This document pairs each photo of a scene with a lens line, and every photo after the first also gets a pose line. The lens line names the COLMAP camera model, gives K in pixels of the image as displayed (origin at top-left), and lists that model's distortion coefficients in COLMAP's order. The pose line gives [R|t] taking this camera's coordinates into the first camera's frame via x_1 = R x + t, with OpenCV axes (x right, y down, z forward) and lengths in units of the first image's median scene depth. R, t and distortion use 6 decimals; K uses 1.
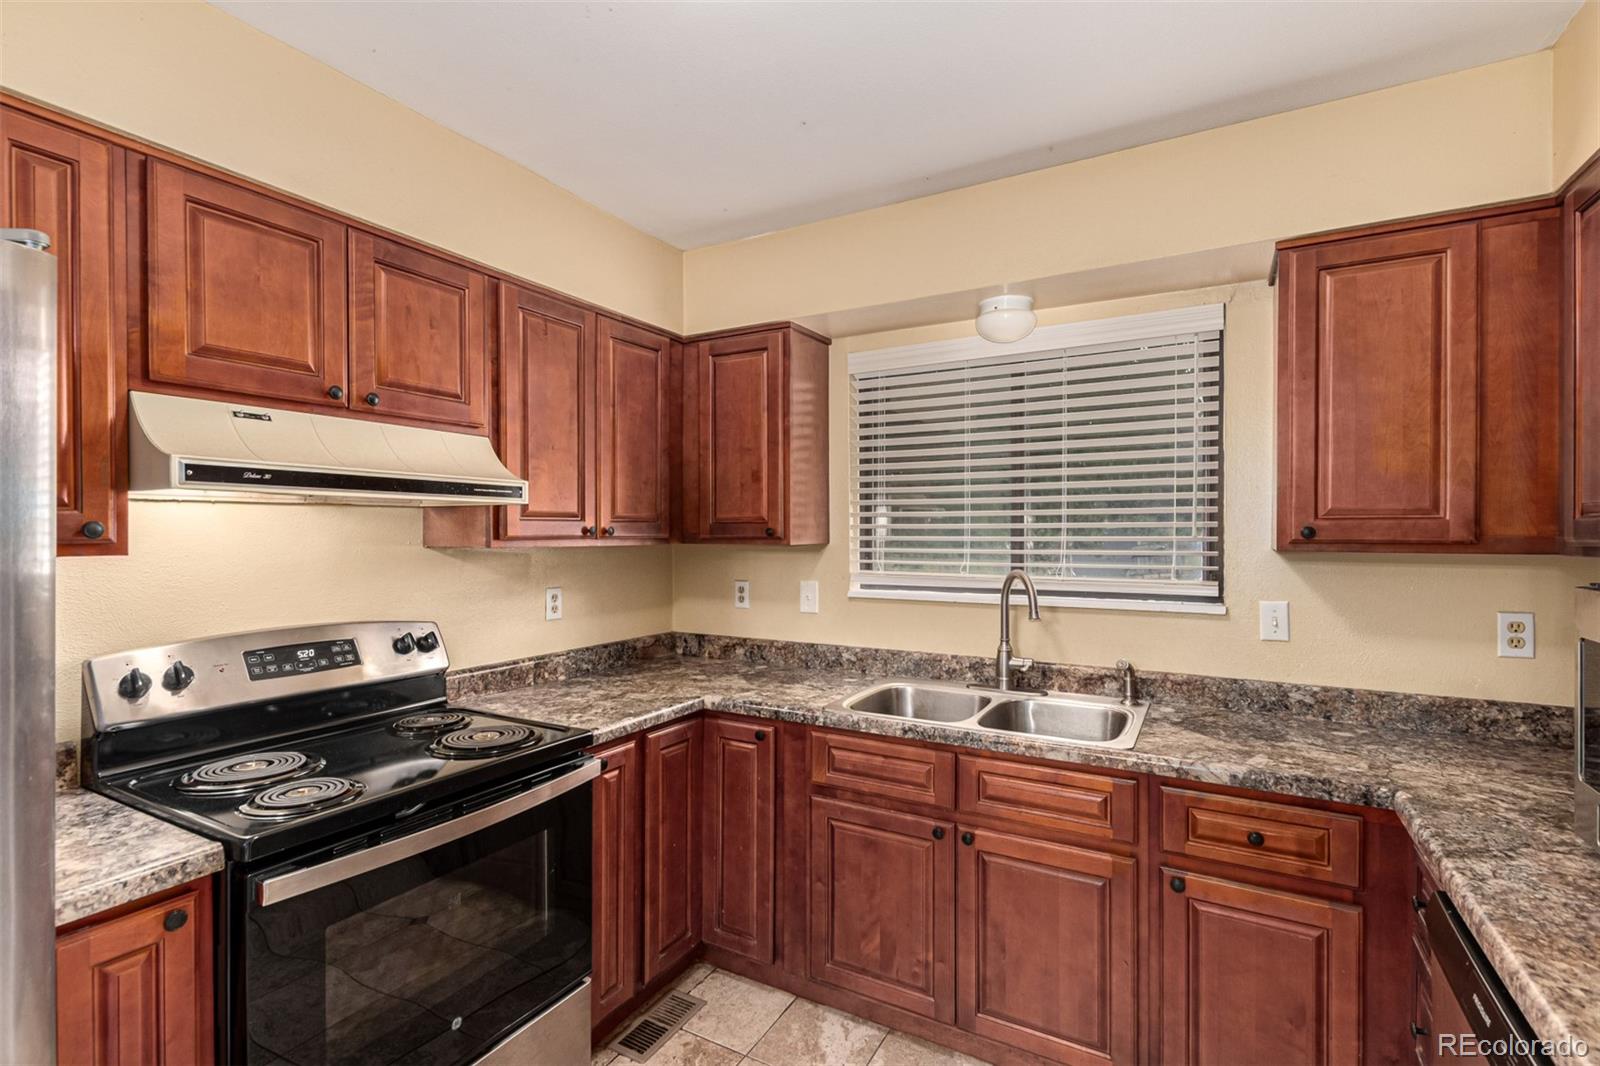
lens RADIAL K [[734.0, 0, 813.5], [0, 734.0, 536.4], [0, 0, 1]] dist [0.011038, -0.000425]
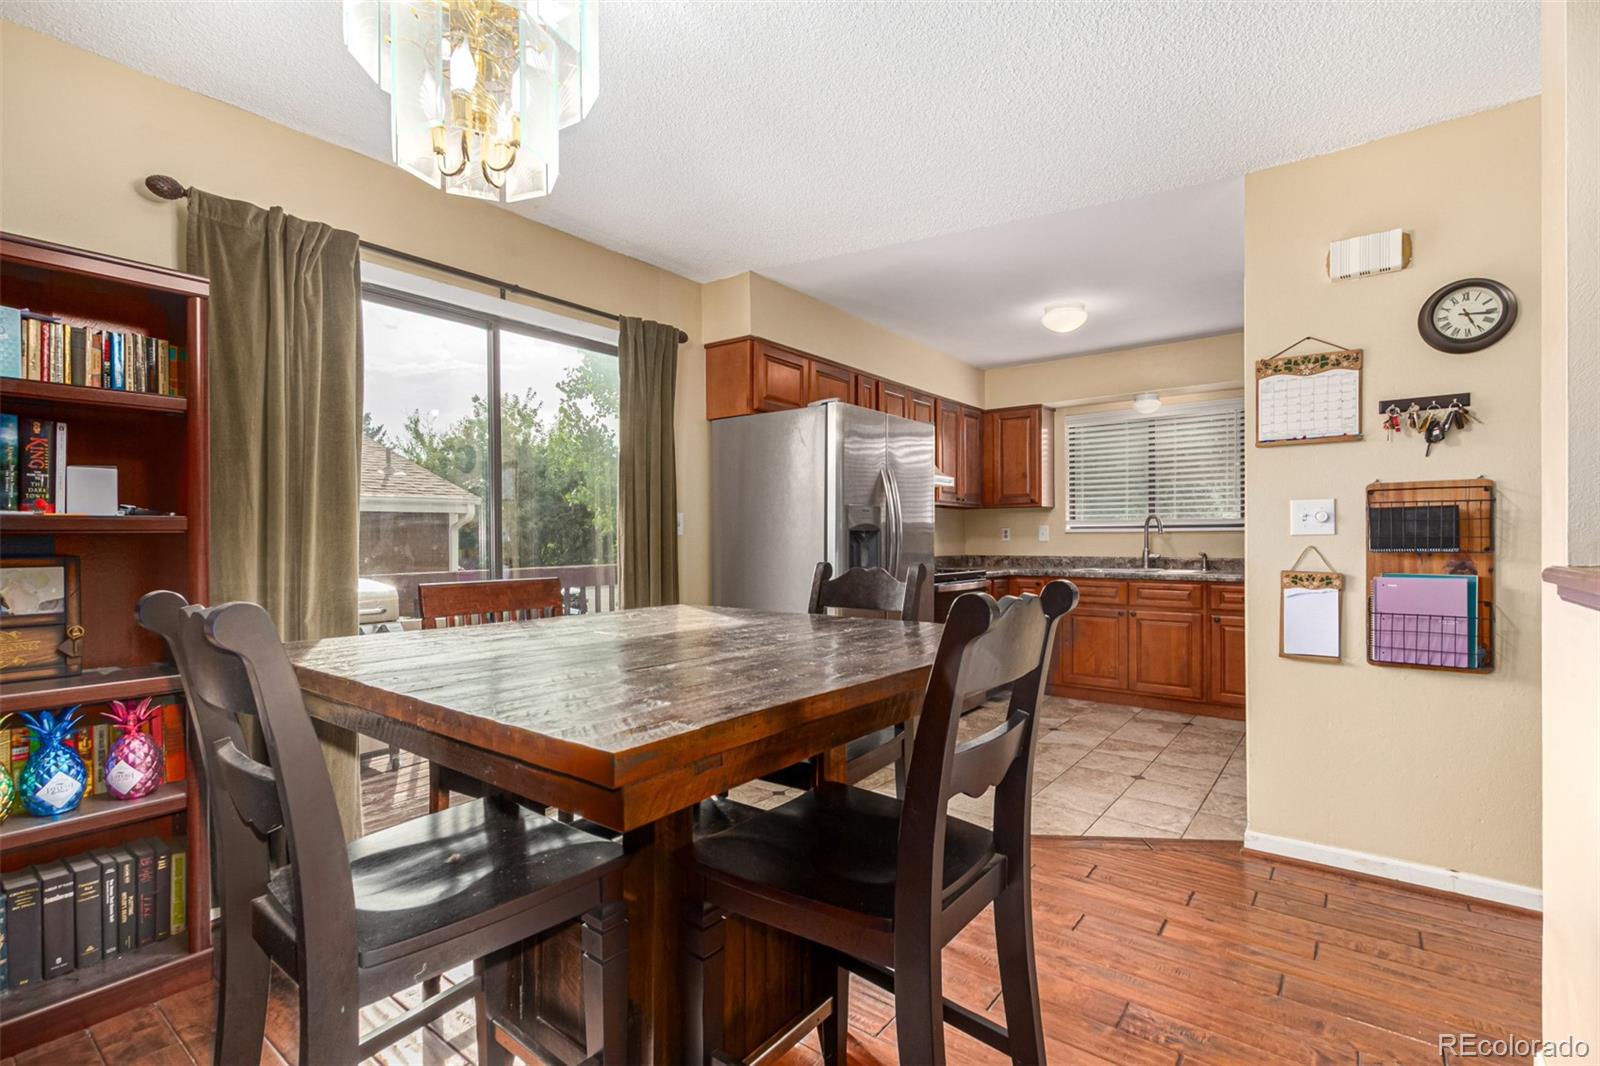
lens RADIAL K [[734.0, 0, 808.1], [0, 734.0, 537.0], [0, 0, 1]] dist [0.011038, -0.000425]
pose [[0.988498, -0.001299, -0.151230, -0.474623], [0.000214, 0.999974, -0.007191, 0.145894], [0.151235, 0.007076, 0.988472, -1.549179]]
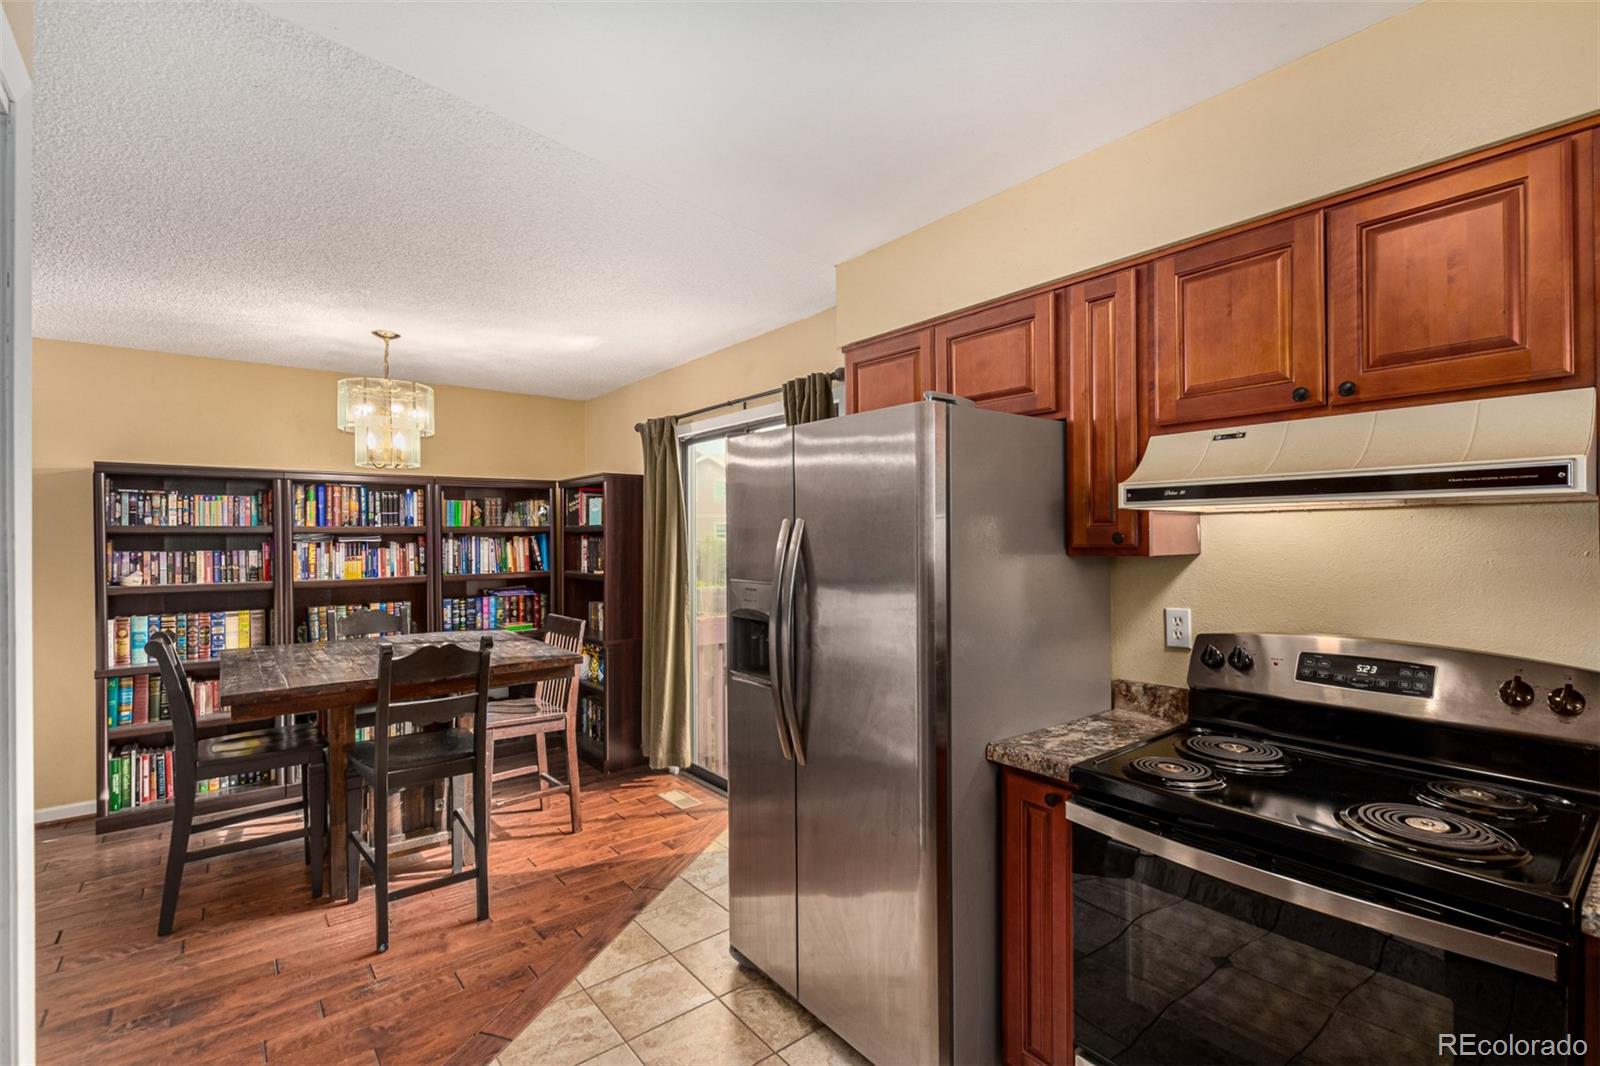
lens RADIAL K [[734.0, 0, 843.5], [0, 734.0, 537.6], [0, 0, 1]] dist [0.011038, -0.000425]
pose [[-0.365016, 0.014009, -0.930896, 0.387077], [0.002028, 0.999896, 0.014253, -0.019749], [0.930999, 0.003315, -0.365006, 0.666501]]
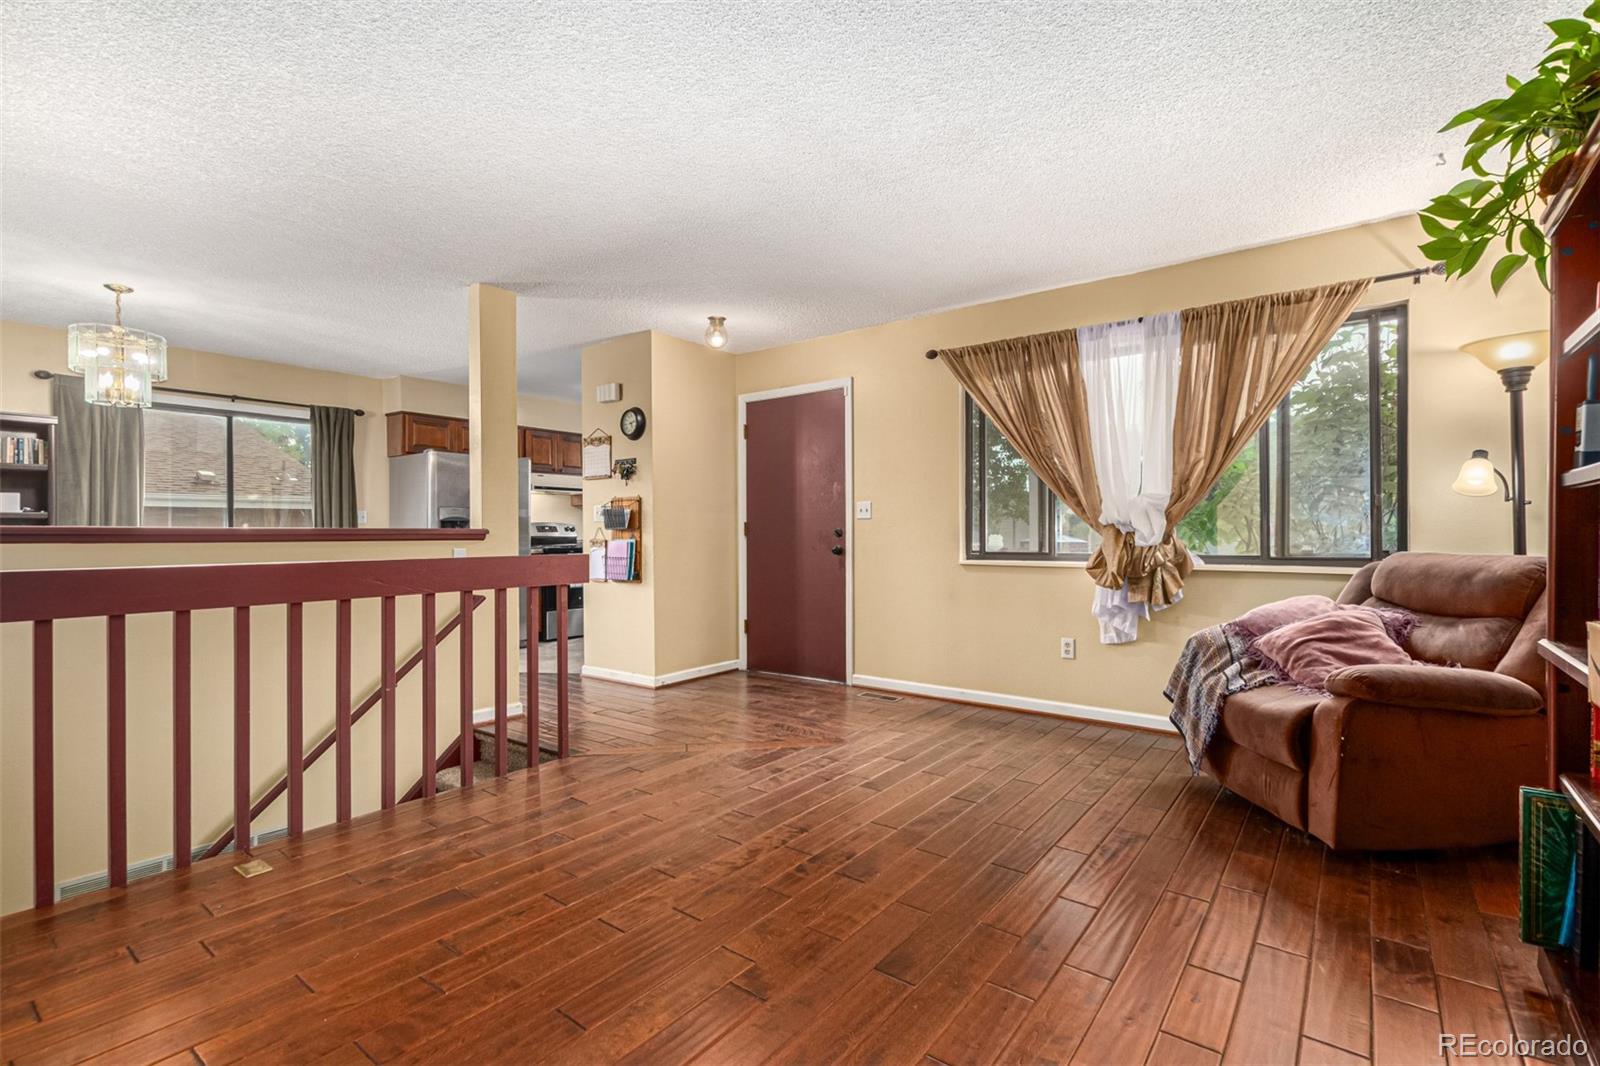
lens RADIAL K [[734.0, 0, 795.5], [0, 734.0, 550.1], [0, 0, 1]] dist [0.011038, -0.000425]
pose [[0.986319, 0.005200, -0.164767, 1.287837], [-0.002834, 0.999890, 0.014593, 0.193169], [0.164825, -0.013926, 0.986224, -2.655739]]
